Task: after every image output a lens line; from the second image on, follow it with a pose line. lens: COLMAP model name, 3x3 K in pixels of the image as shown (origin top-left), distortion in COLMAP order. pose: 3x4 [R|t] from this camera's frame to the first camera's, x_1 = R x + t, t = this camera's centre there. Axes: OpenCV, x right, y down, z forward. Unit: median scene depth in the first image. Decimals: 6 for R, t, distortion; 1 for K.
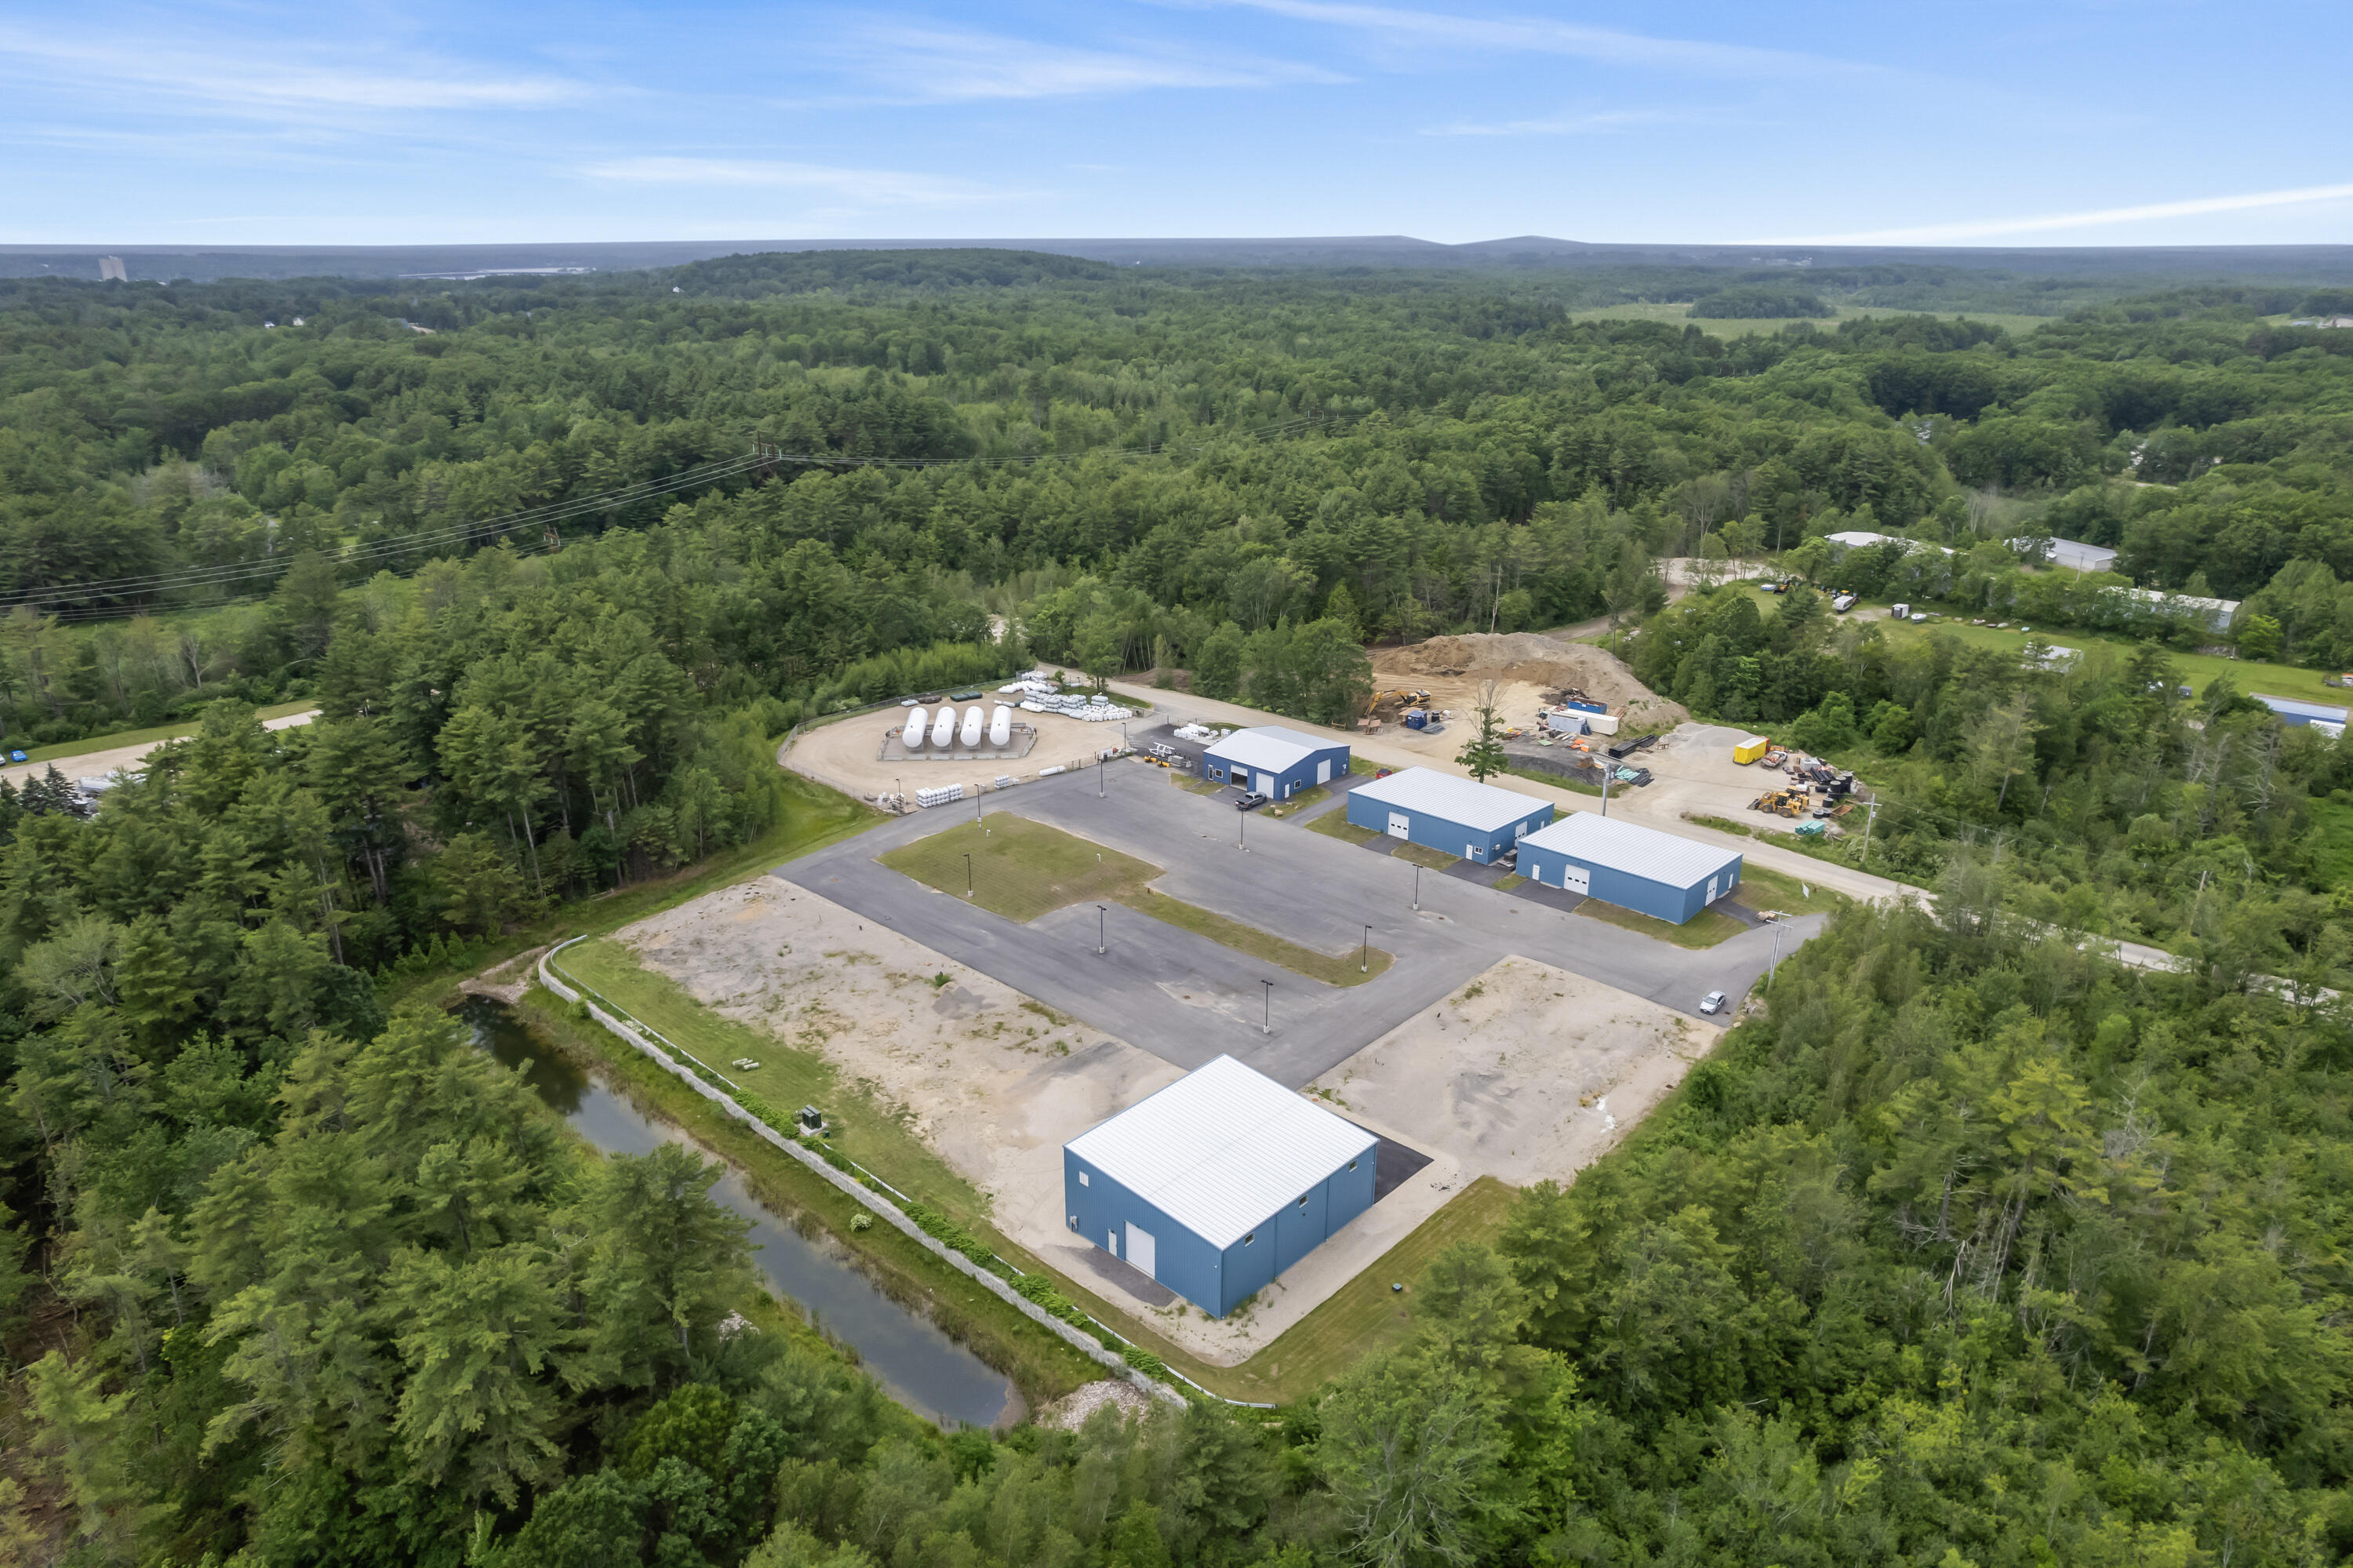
lens RADIAL K [[1501.3, 0, 1178.2], [0, 1501.3, 778.4], [0, 0, 1]] dist [-0.062450, 0.049111]
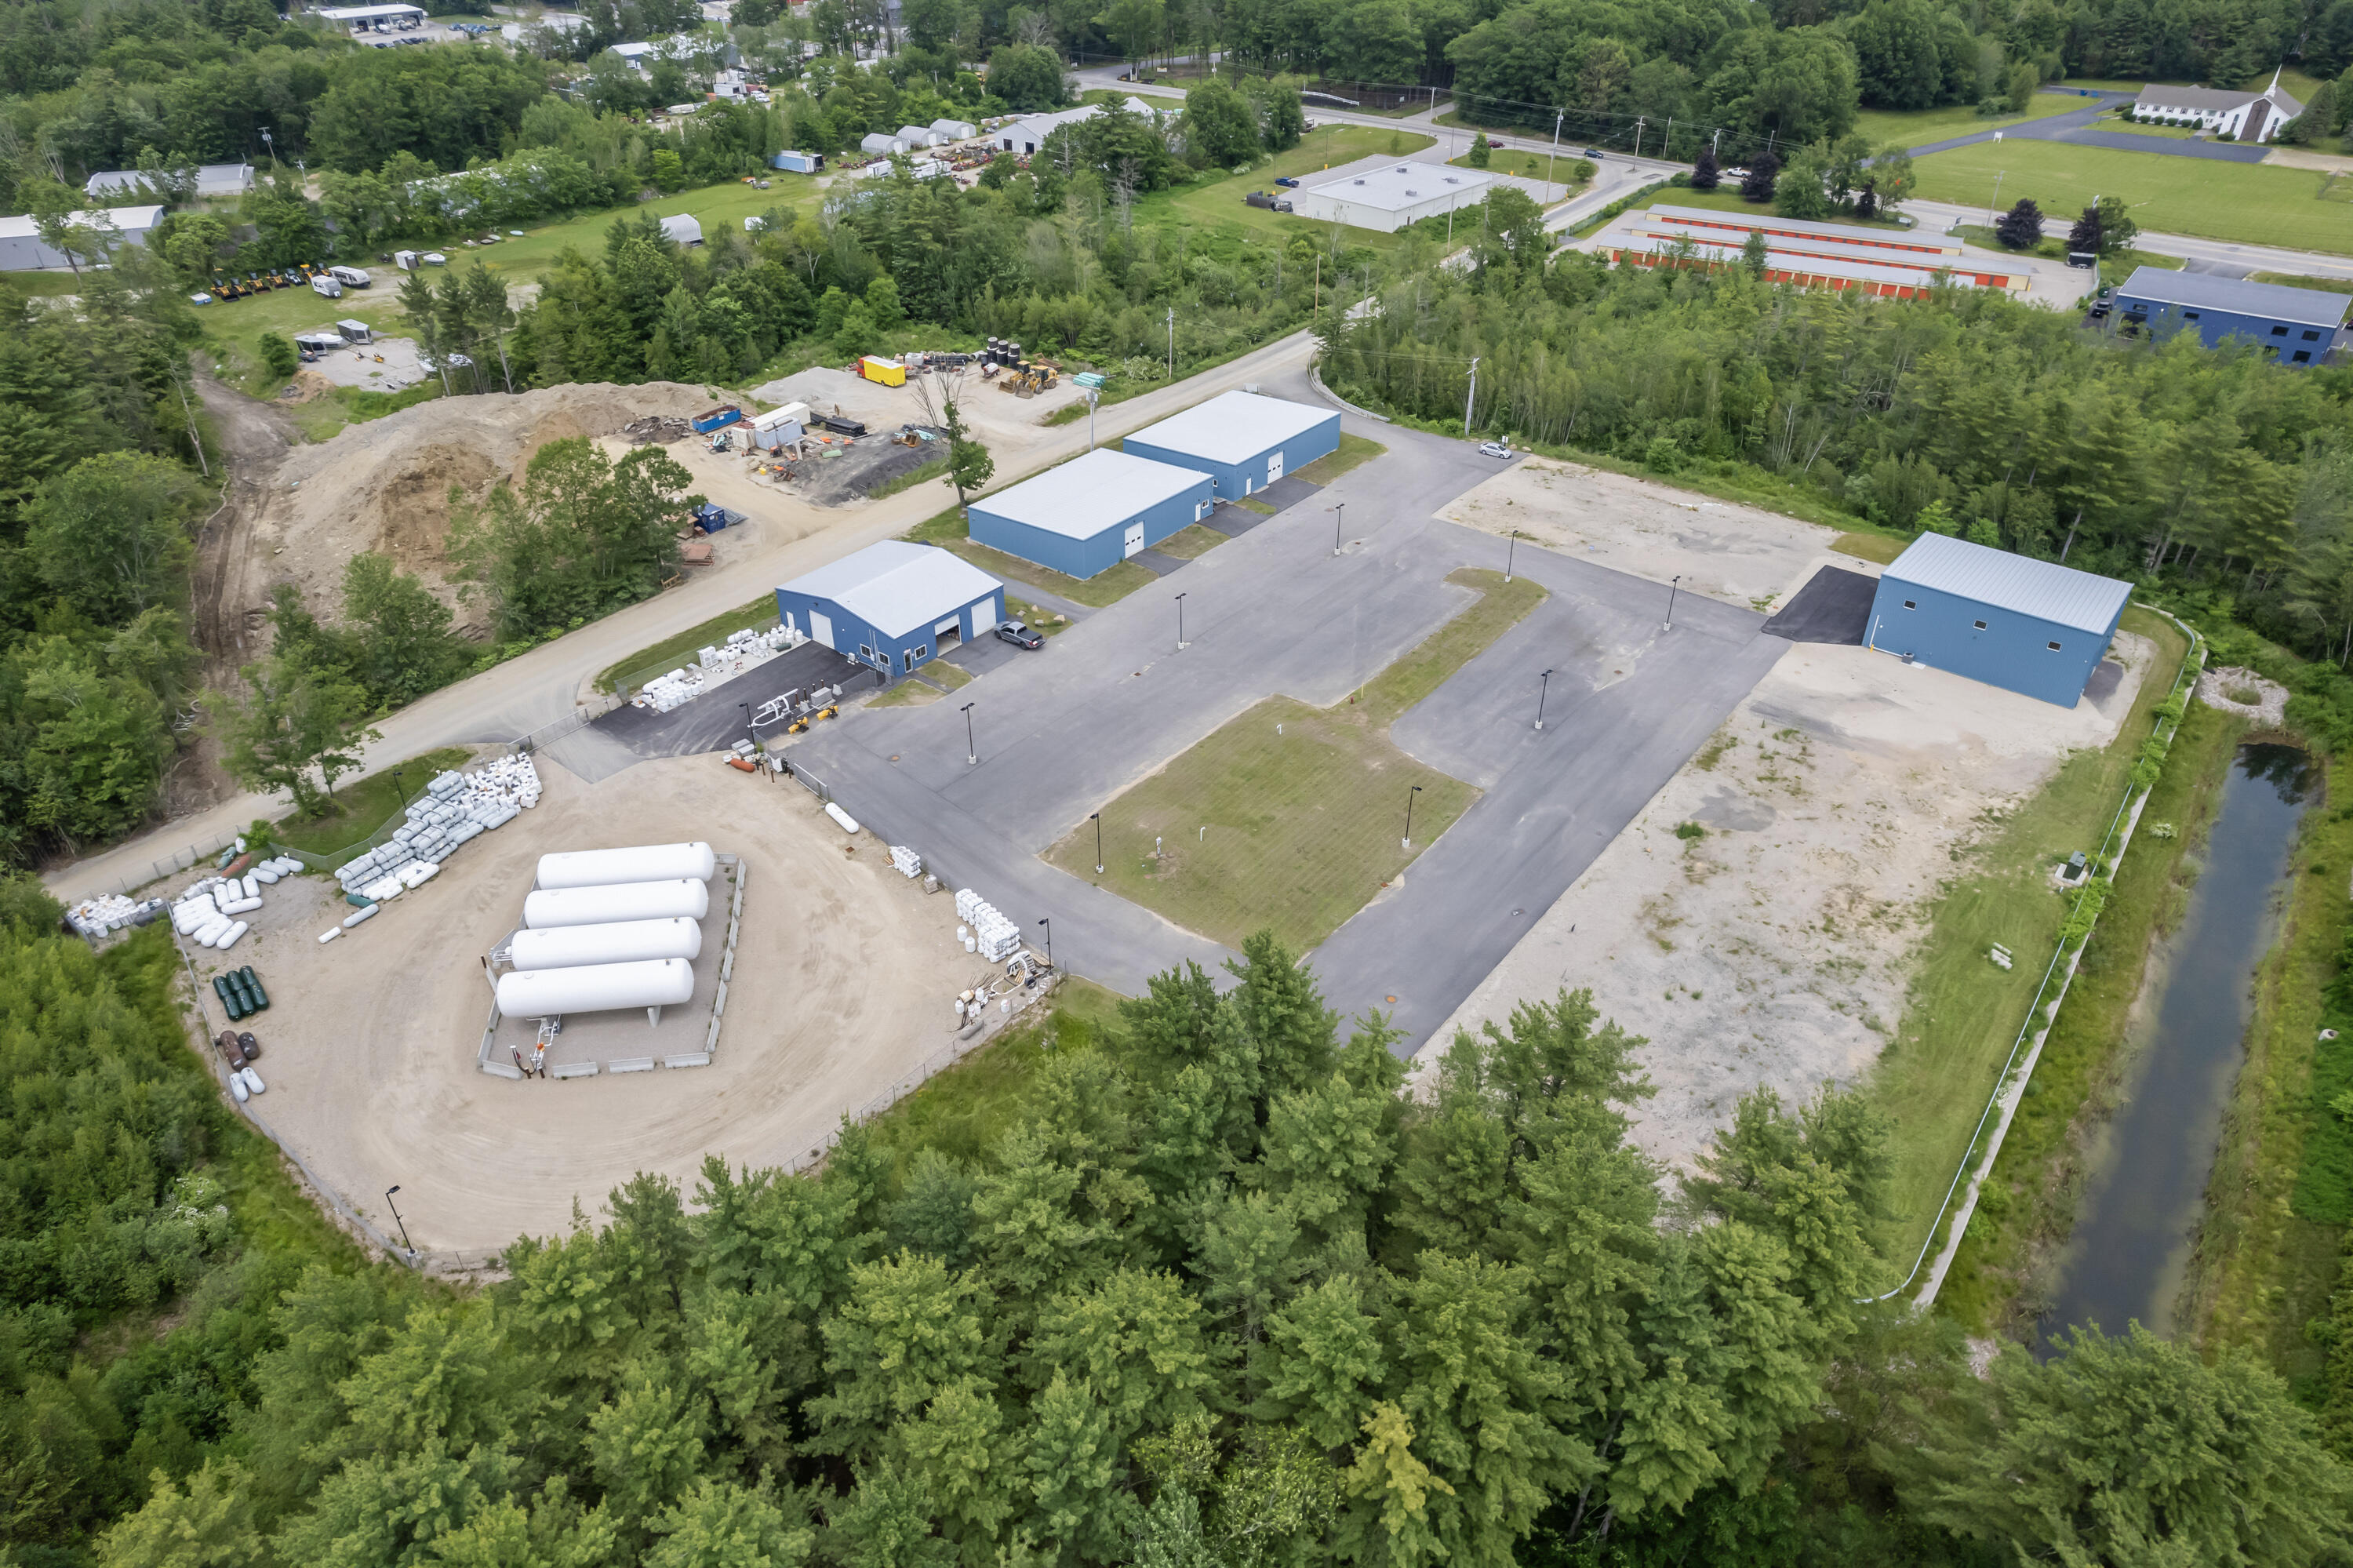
lens RADIAL K [[1501.3, 0, 1183.9], [0, 1501.3, 782.4], [0, 0, 1]] dist [-0.062450, 0.049111]
pose [[-0.073782, -0.554932, 0.828617, -0.670336], [0.335833, 0.768528, 0.544593, -0.335522], [-0.939027, 0.318459, 0.129661, 1.028925]]
